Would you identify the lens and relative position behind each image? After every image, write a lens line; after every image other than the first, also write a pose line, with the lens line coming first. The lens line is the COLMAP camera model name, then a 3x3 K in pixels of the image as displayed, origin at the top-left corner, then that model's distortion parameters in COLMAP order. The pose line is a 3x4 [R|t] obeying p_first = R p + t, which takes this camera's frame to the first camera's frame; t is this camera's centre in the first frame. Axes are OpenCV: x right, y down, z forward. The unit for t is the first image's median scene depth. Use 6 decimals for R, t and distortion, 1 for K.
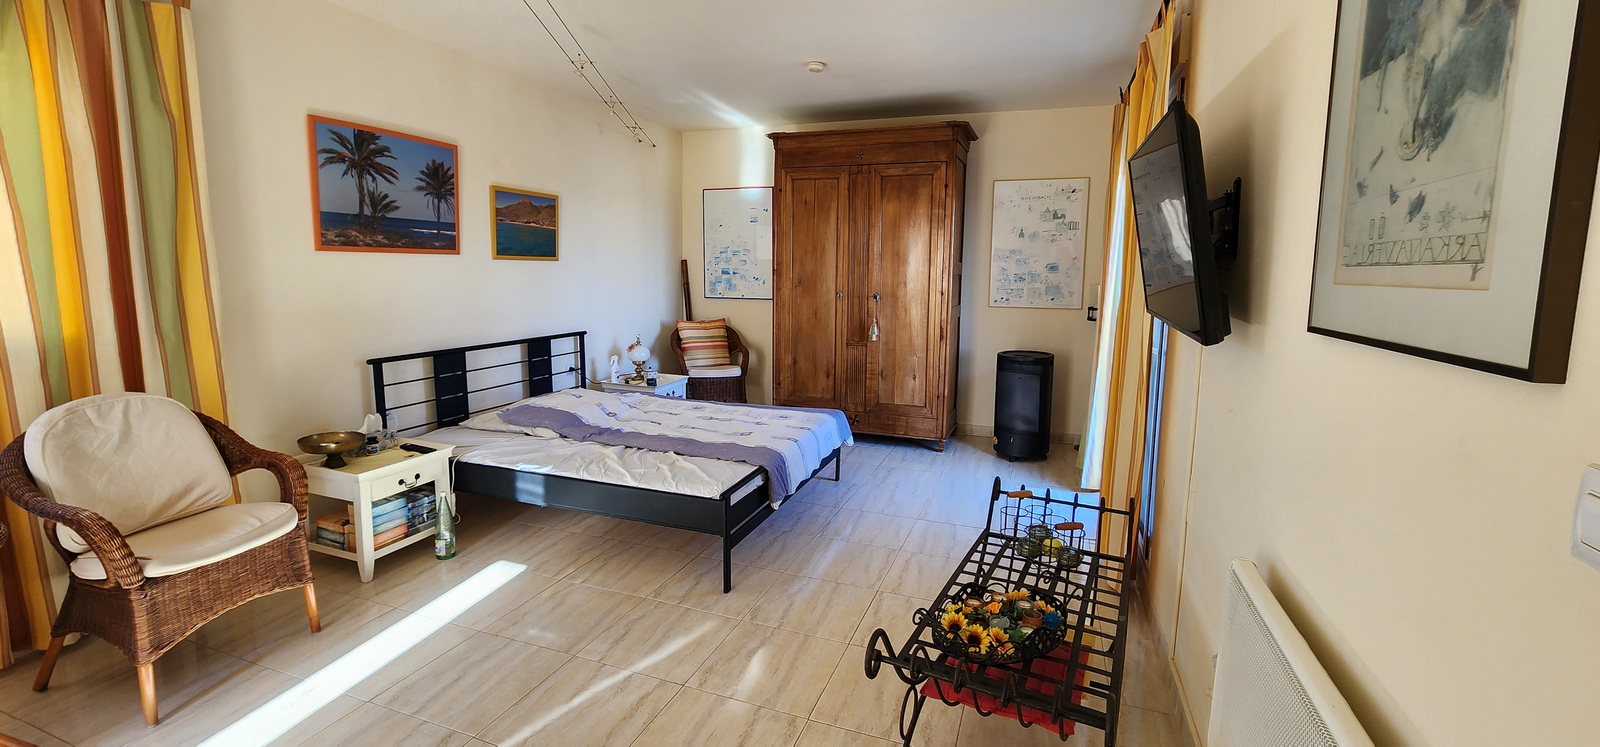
lens RADIAL K [[663.2, 0, 802.0], [0, 663.2, 354.2], [0, 0, 1]] dist [-0.000920, -0.000140]
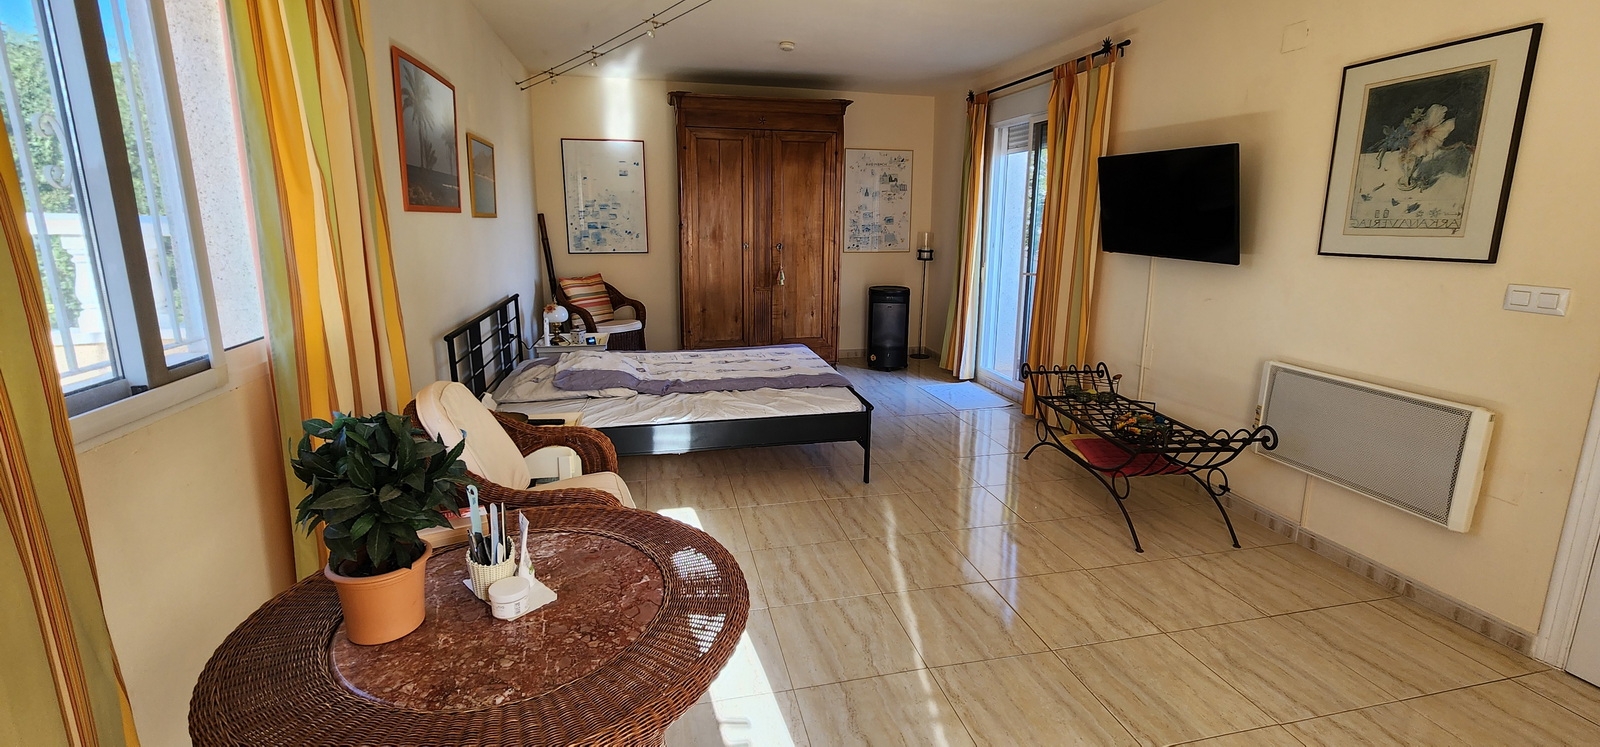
lens RADIAL K [[663.2, 0, 802.0], [0, 663.2, 354.2], [0, 0, 1]] dist [-0.000920, -0.000140]
pose [[0.833504, -0.117444, 0.539887, -0.503278], [0.074967, 0.992150, 0.100089, -0.013805], [-0.547404, -0.042951, 0.835765, 0.003563]]
